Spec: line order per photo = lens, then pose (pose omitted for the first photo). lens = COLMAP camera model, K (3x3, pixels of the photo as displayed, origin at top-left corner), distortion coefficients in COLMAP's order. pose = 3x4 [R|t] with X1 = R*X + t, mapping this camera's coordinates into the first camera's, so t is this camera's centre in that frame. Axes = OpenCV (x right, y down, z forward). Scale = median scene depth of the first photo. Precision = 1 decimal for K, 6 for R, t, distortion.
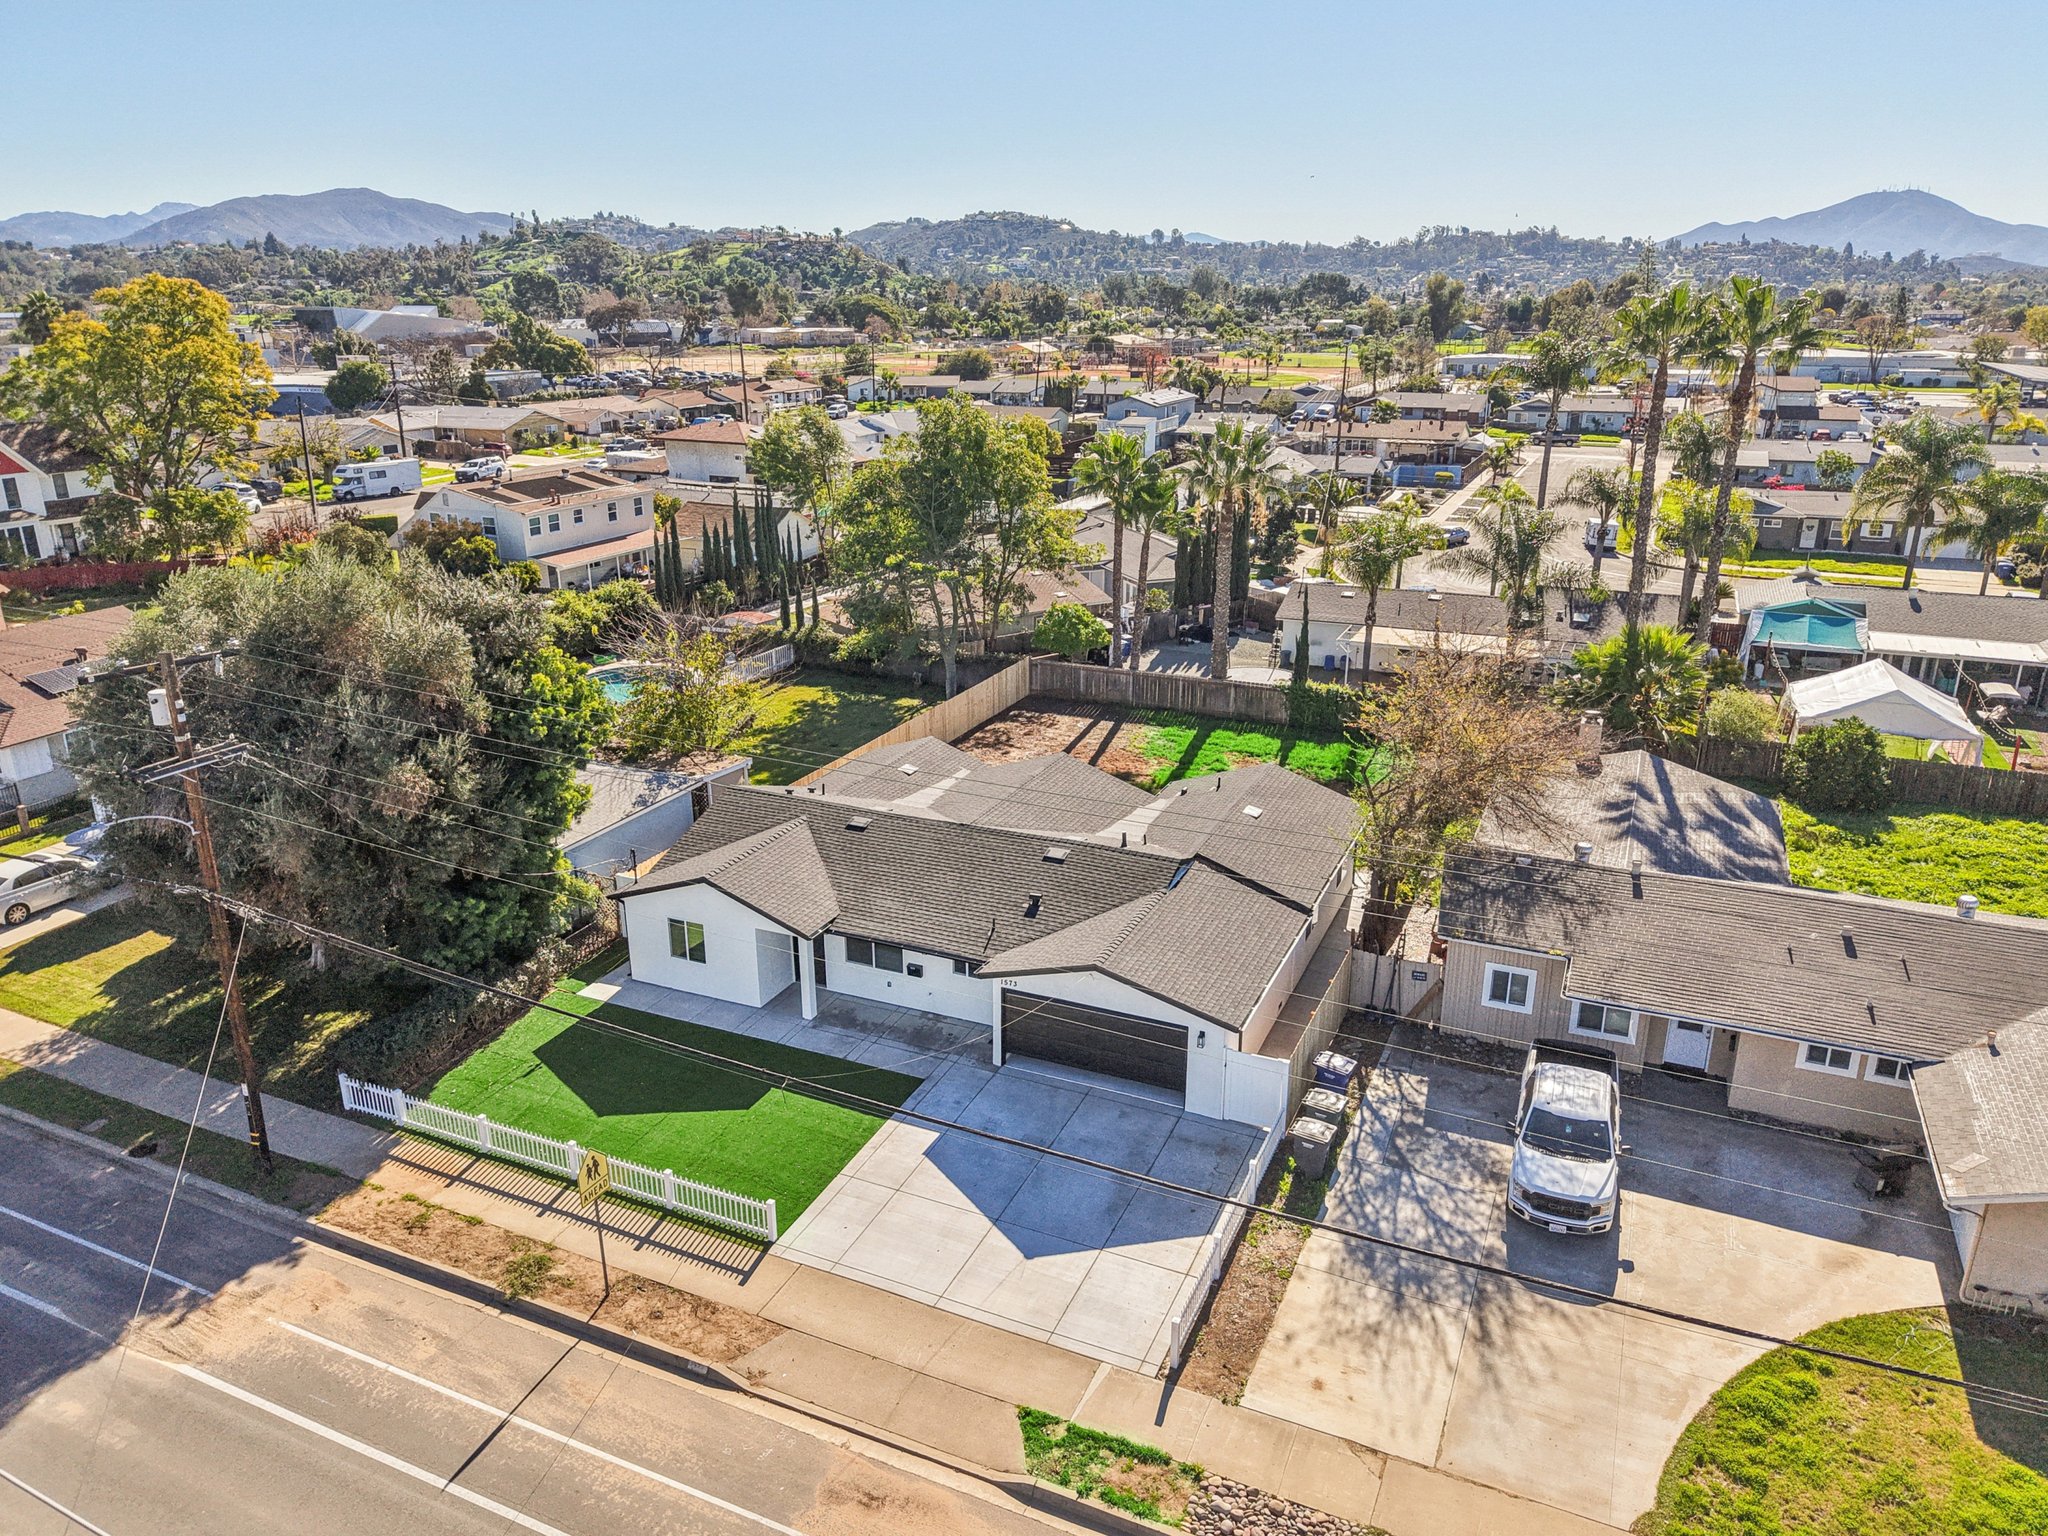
lens RADIAL K [[1372.6, 0, 1042.5], [0, 1372.6, 771.8], [0, 0, 1]] dist [0.007074, -0.001544]
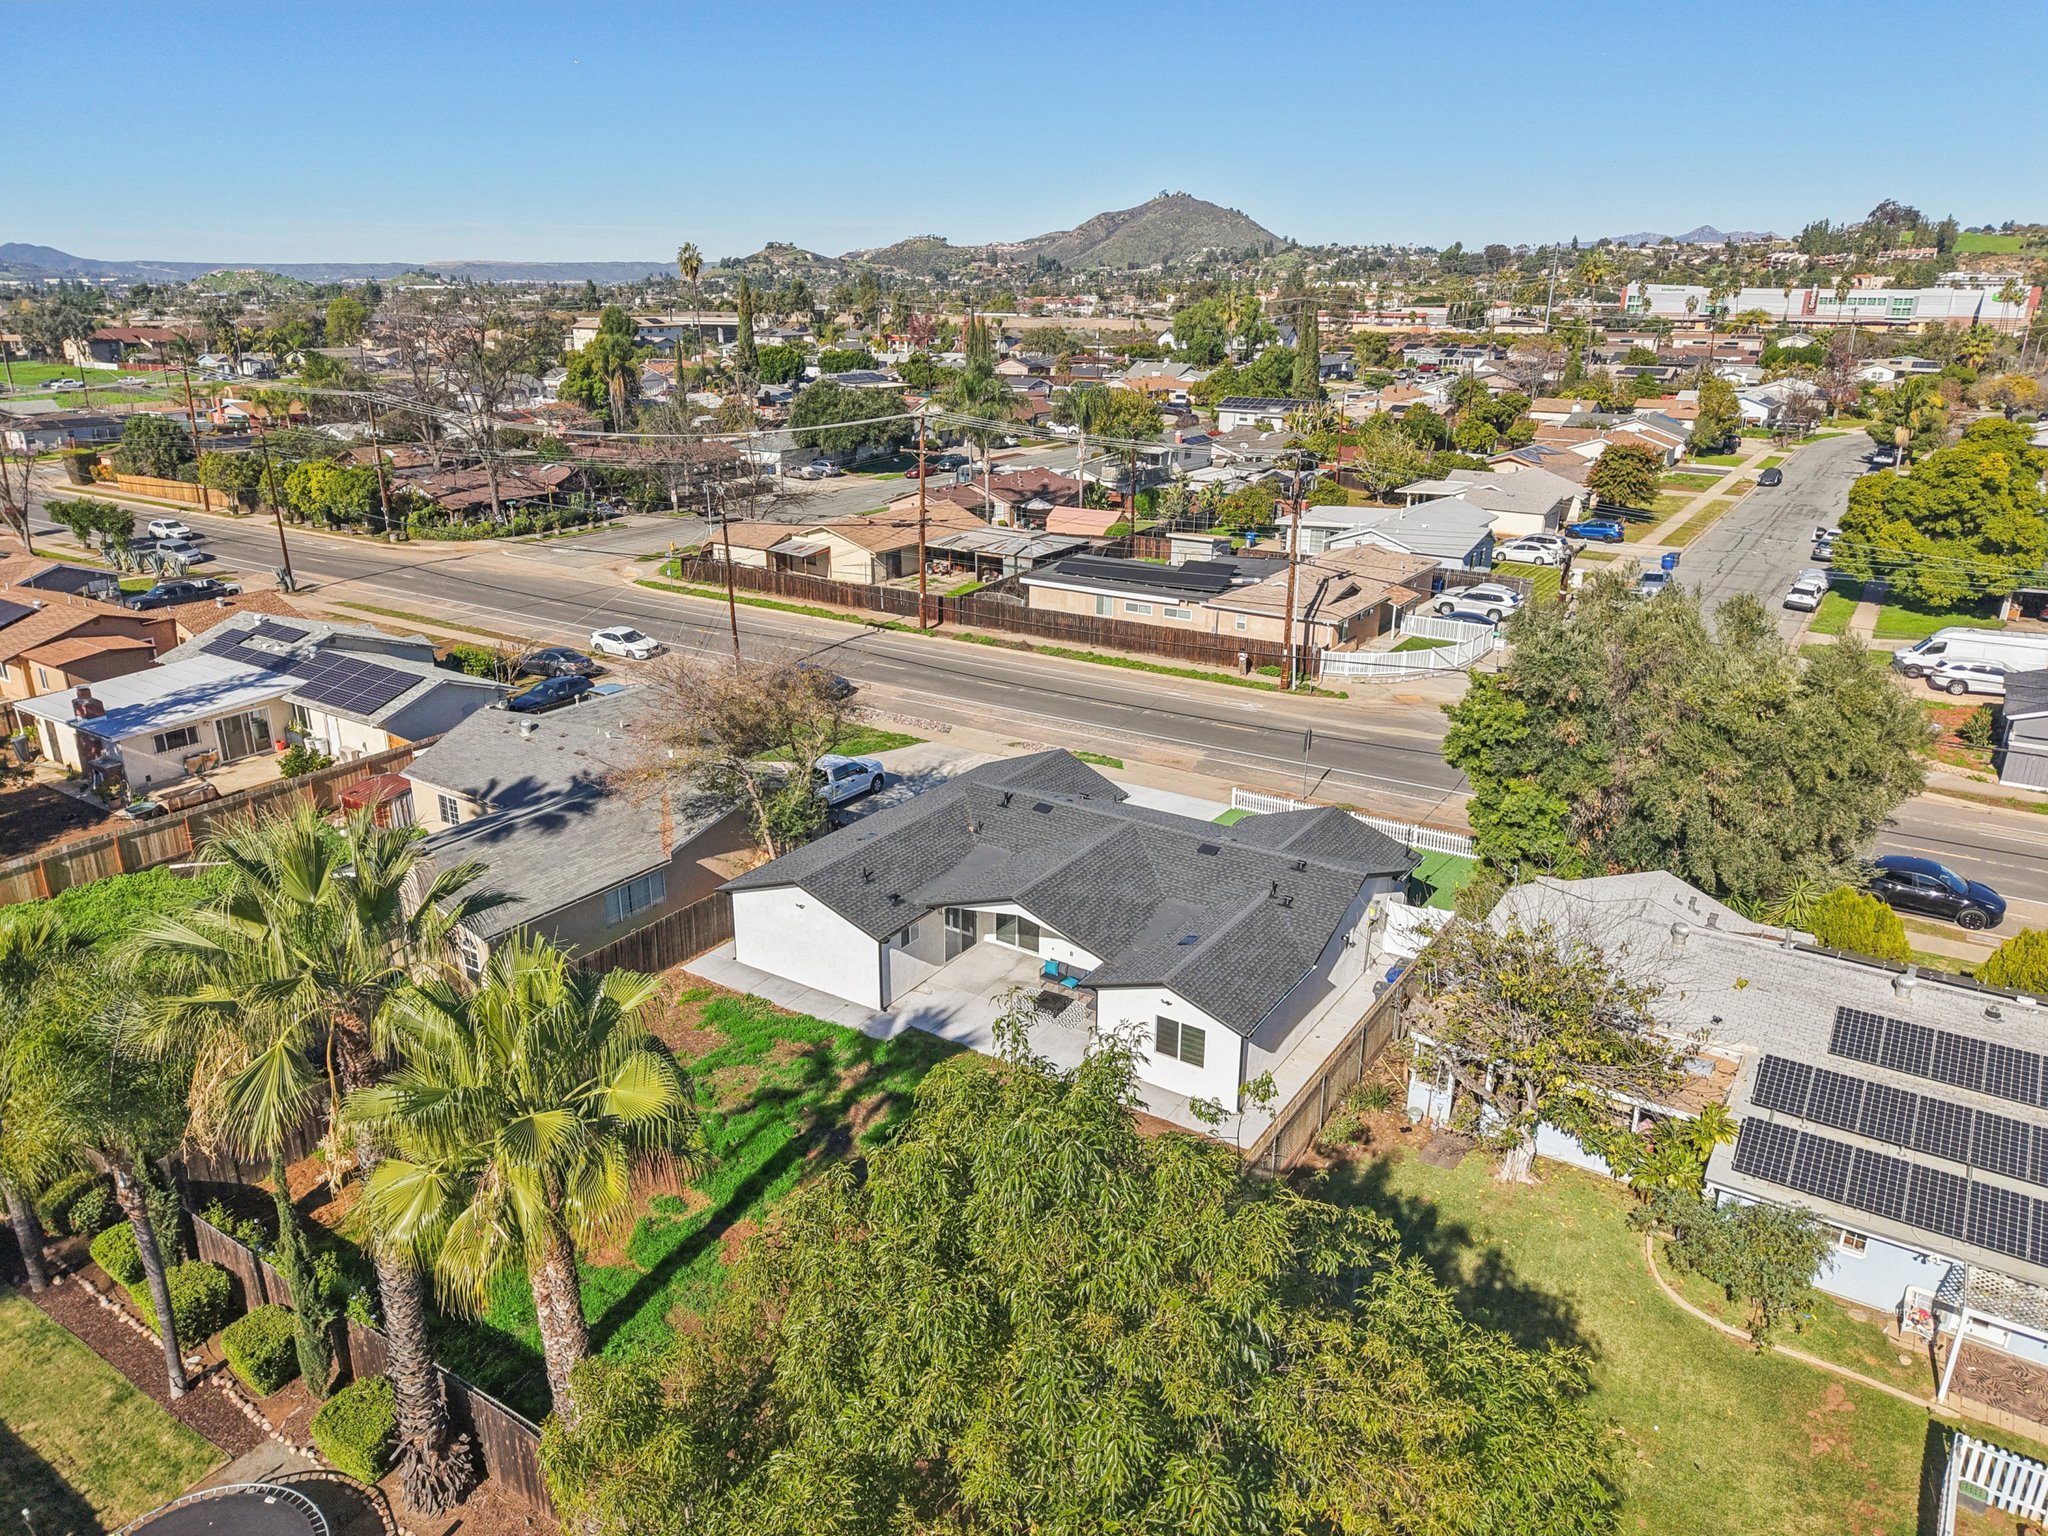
lens RADIAL K [[1394.9, 0, 1018.0], [0, 1394.9, 780.8], [0, 0, 1]] dist [0.012492, -0.007805]
pose [[-0.986377, -0.051300, 0.156298, -0.187207], [0.058724, 0.777722, 0.625859, -0.923933], [-0.153663, 0.626511, -0.764115, 2.394832]]
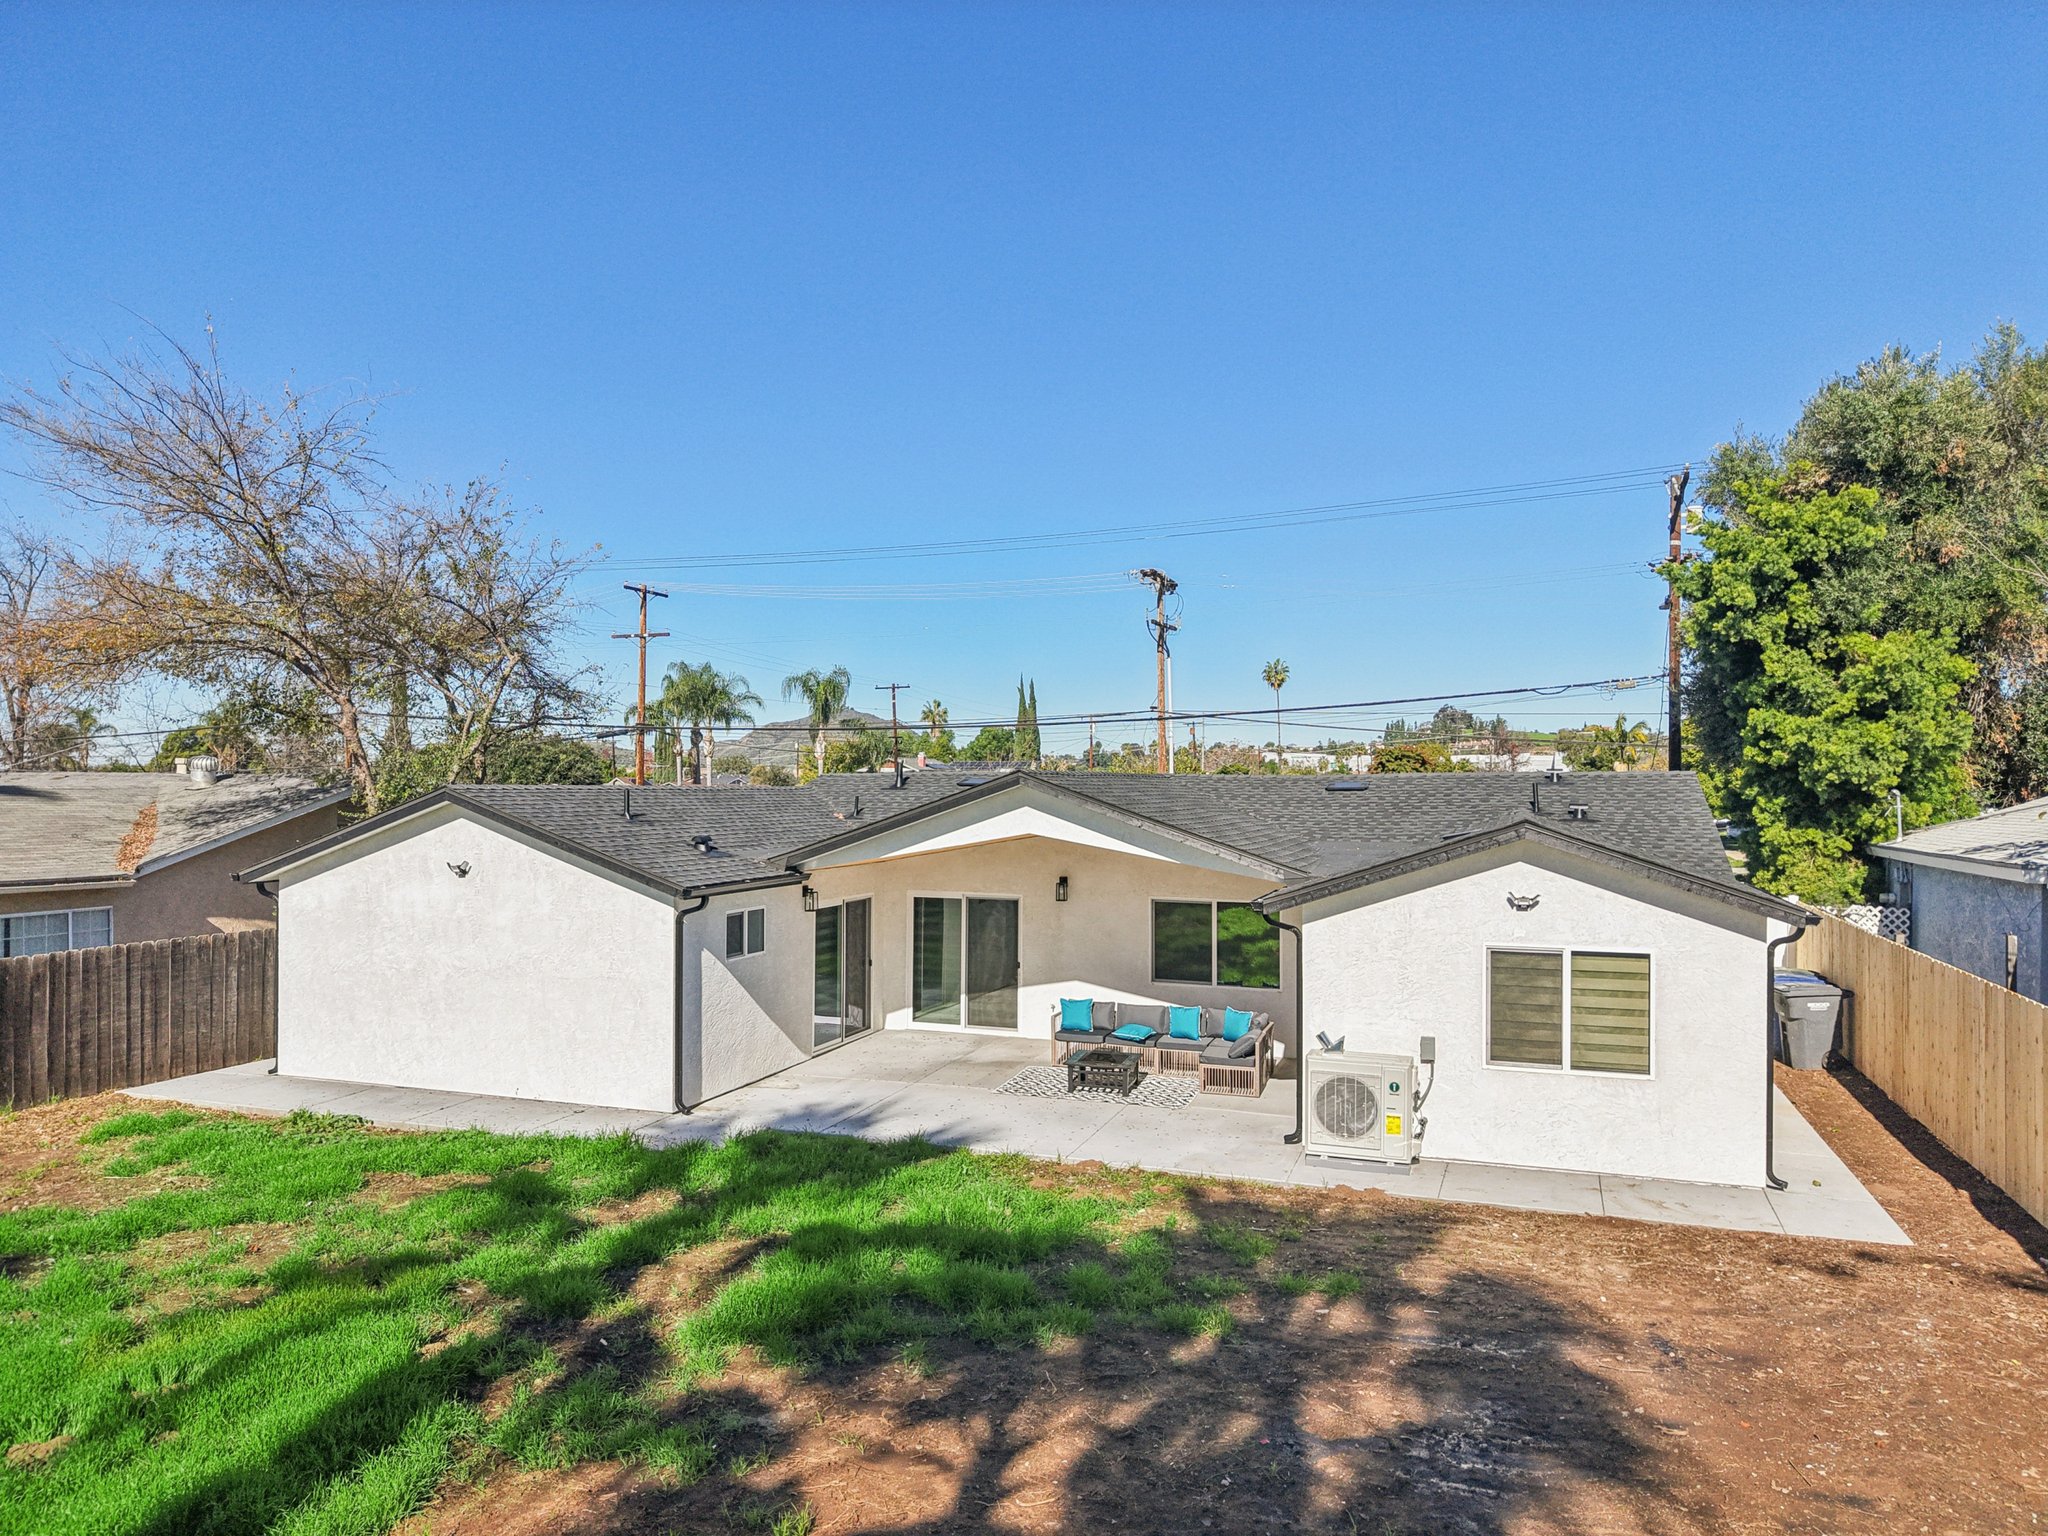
lens RADIAL K [[1394.9, 0, 1018.0], [0, 1394.9, 780.8], [0, 0, 1]] dist [0.012492, -0.007805]
pose [[-0.997346, 0.005540, -0.072598, 0.058906], [-0.018216, 0.946405, 0.322469, -0.190381], [0.070493, 0.322935, -0.943792, 1.971327]]
